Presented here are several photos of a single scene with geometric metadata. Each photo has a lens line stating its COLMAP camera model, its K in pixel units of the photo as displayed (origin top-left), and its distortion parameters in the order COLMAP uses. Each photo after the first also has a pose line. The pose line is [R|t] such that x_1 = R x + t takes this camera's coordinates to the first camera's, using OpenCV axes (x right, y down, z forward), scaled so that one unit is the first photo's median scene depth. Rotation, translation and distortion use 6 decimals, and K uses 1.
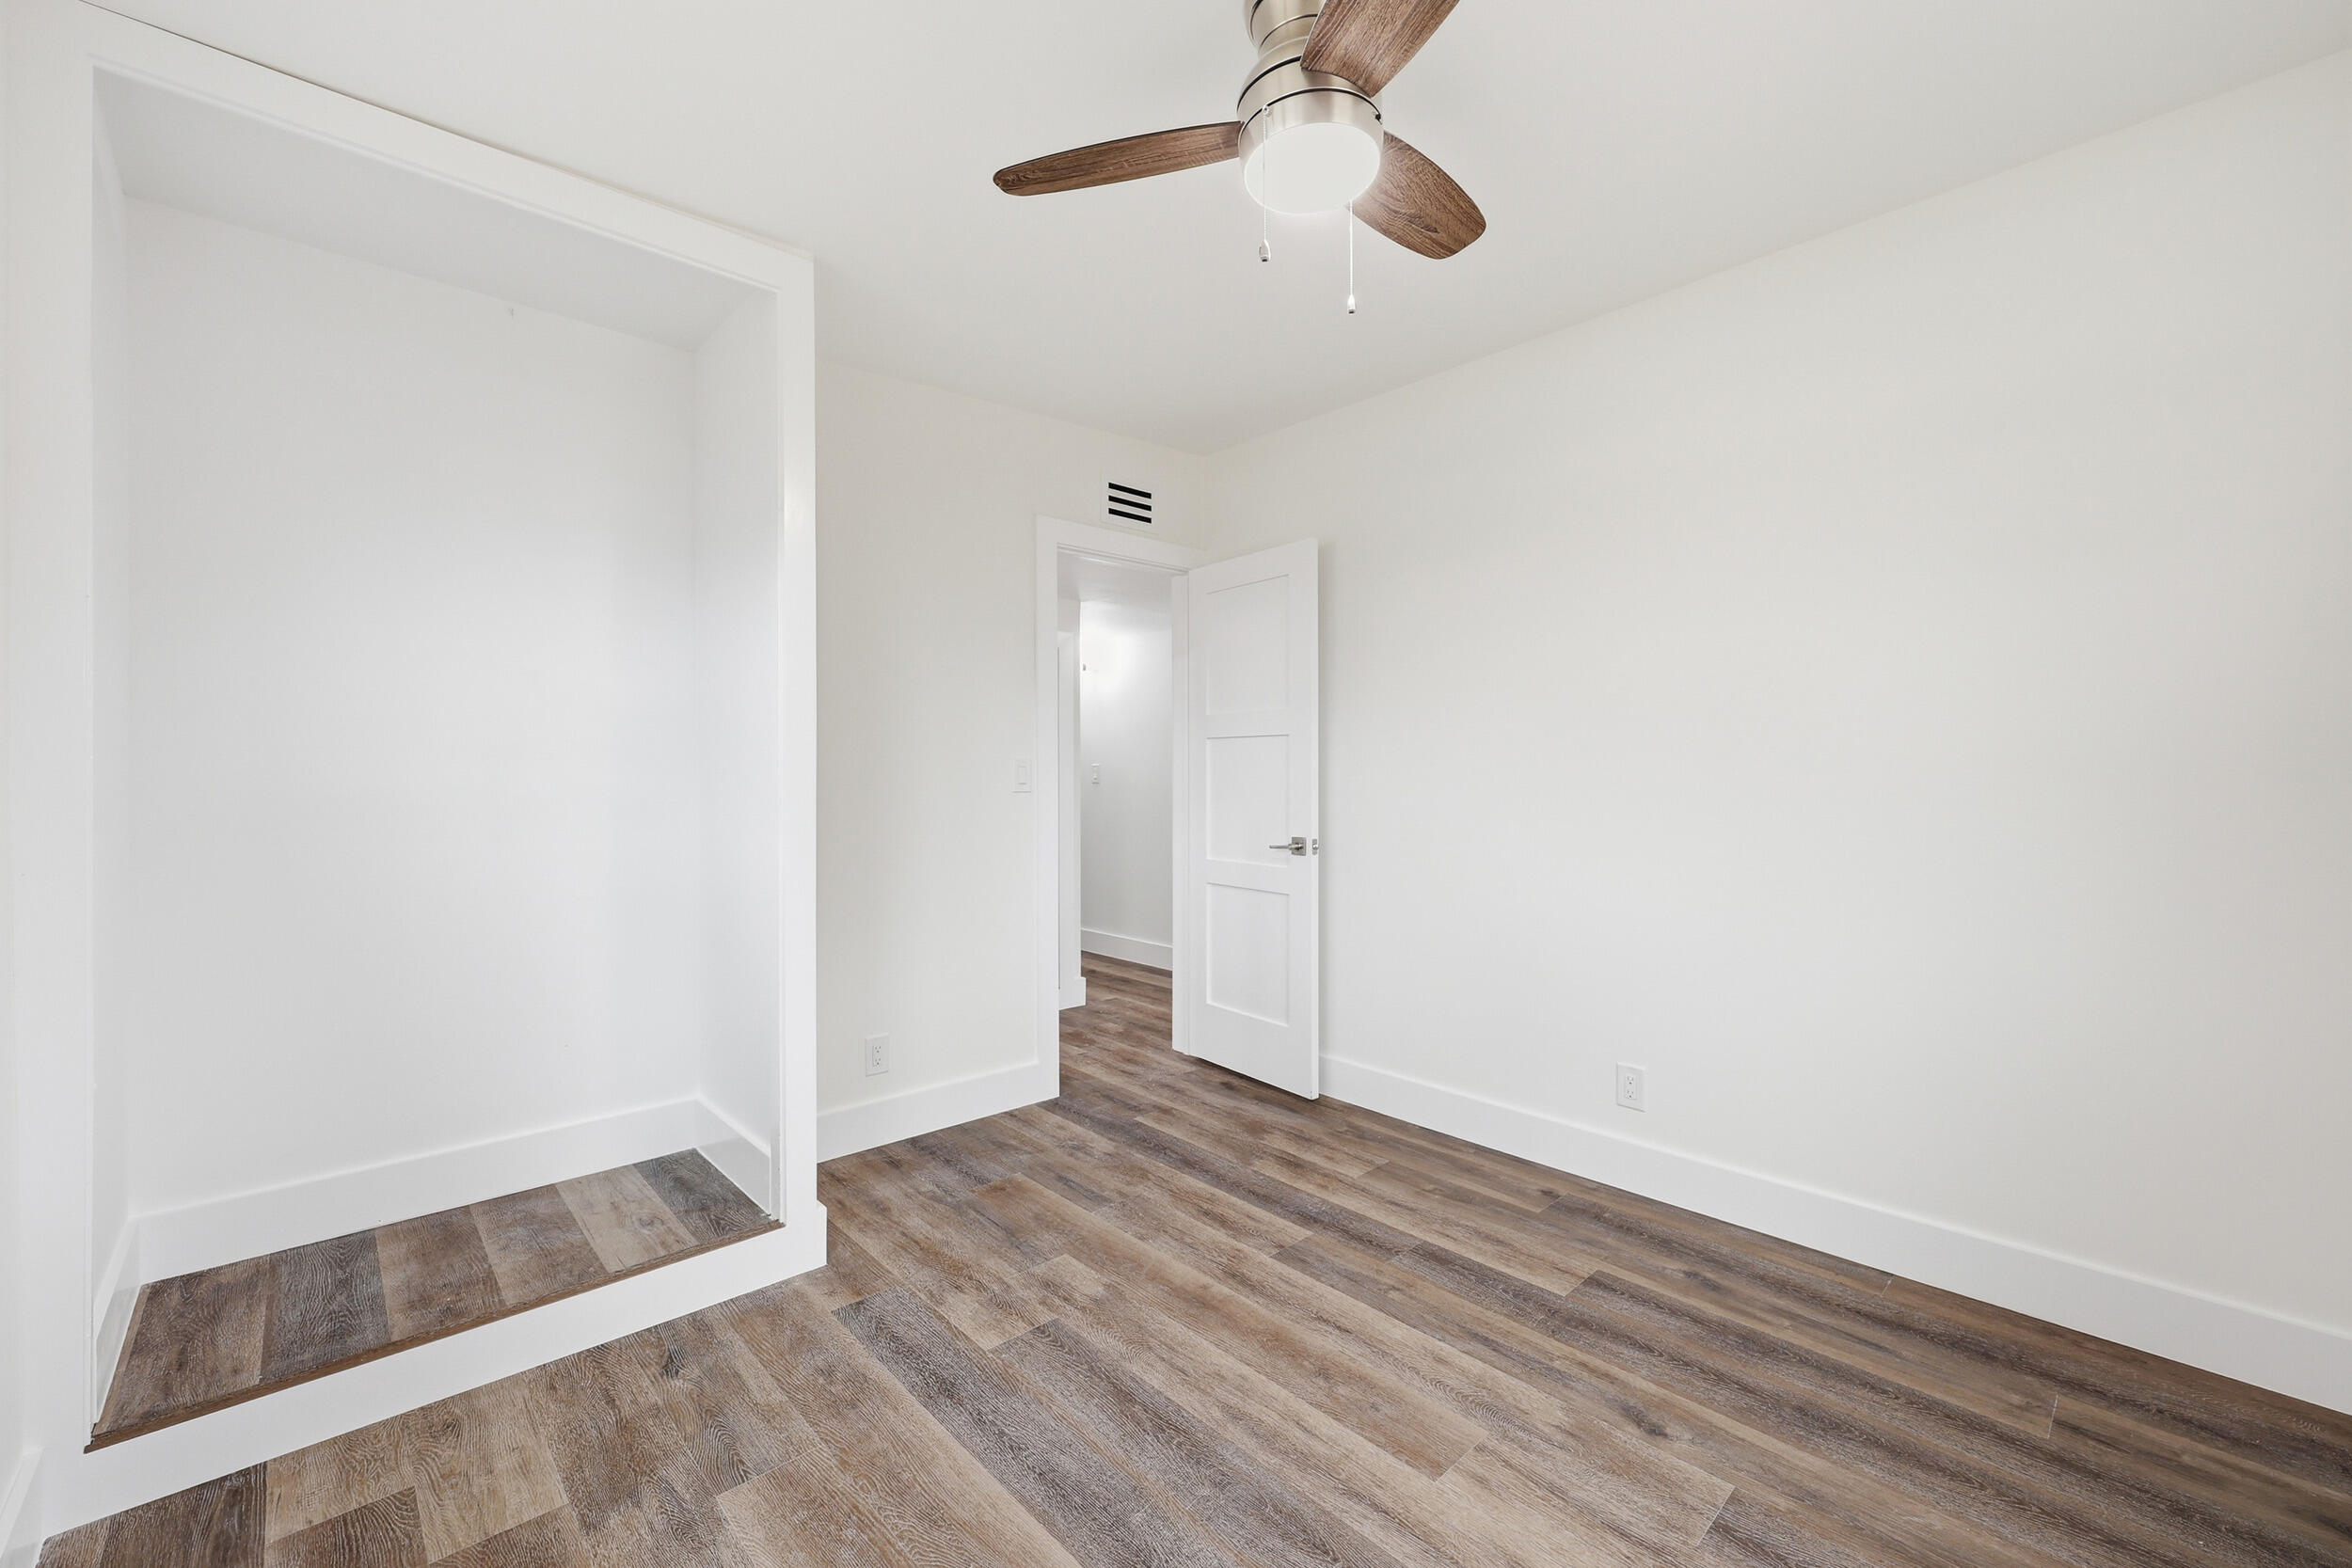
lens RADIAL K [[948.9, 0, 1176.4], [0, 948.9, 776.6], [0, 0, 1]] dist [0.001877, 0.000332]
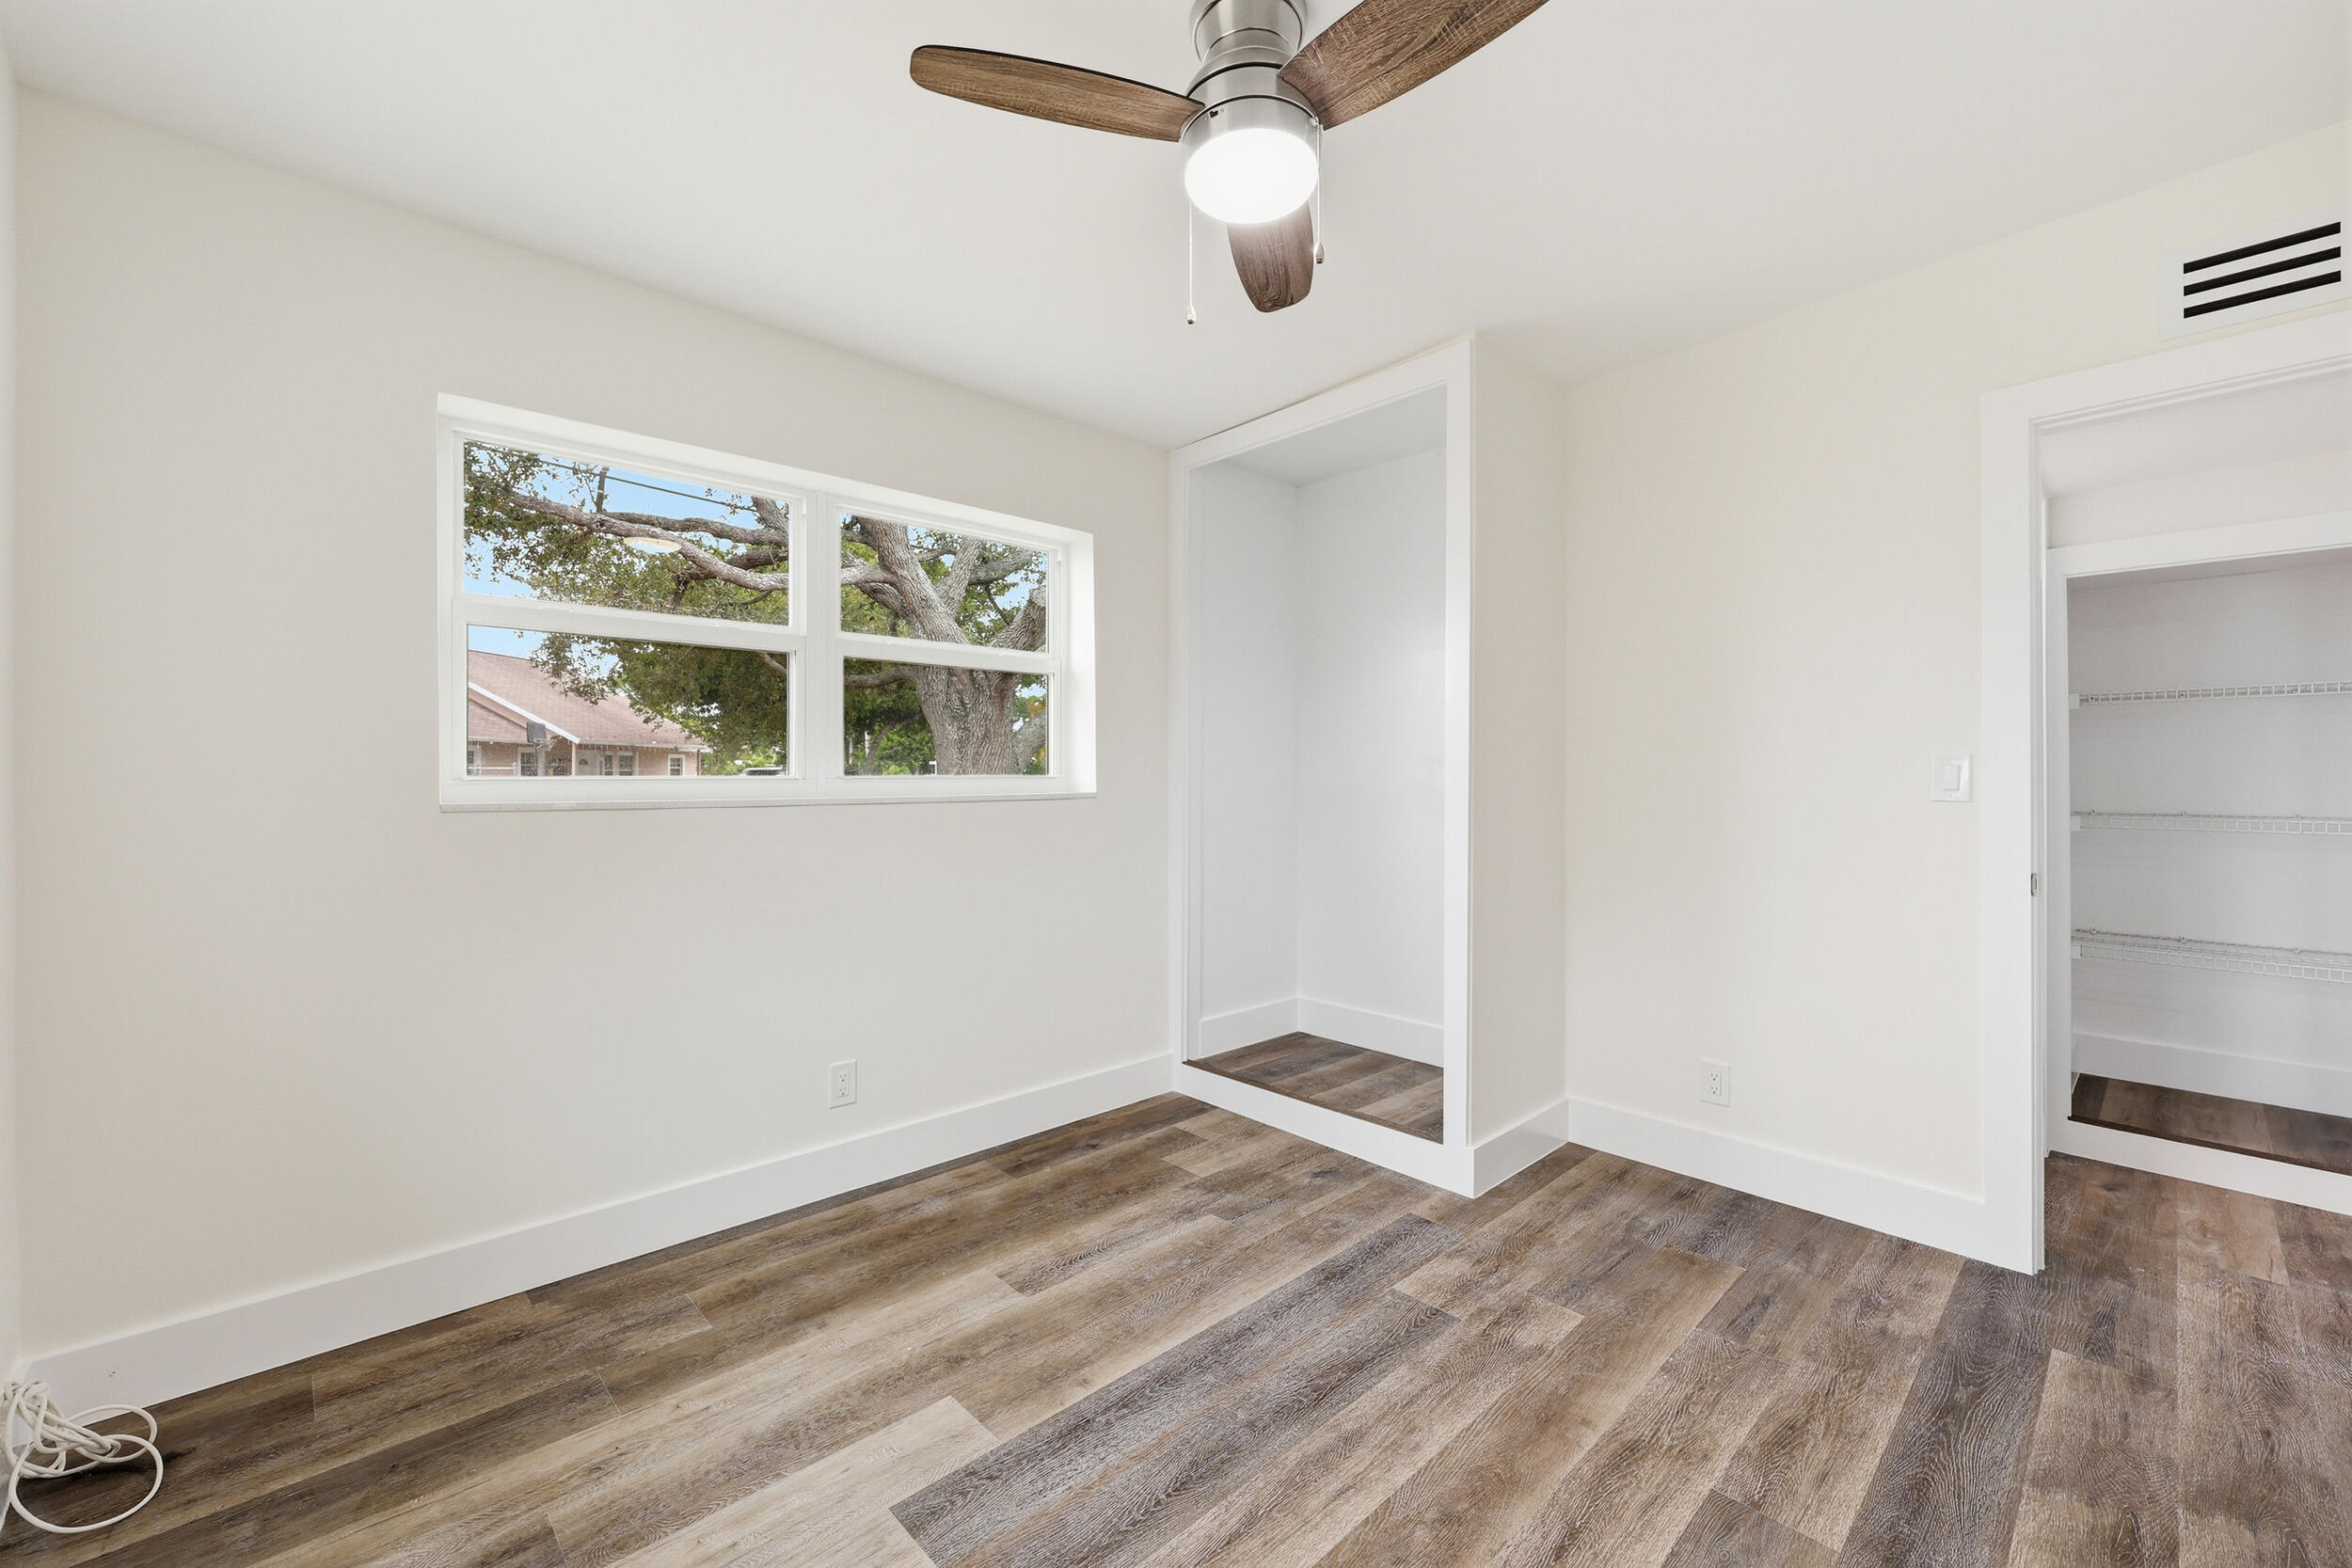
lens RADIAL K [[948.9, 0, 1176.4], [0, 948.9, 776.6], [0, 0, 1]] dist [0.001877, 0.000332]
pose [[0.011616, -0.000339, -0.999932, 0.831259], [-0.003862, 0.999992, -0.000384, -0.000117], [0.999925, 0.003866, 0.011615, 0.656046]]
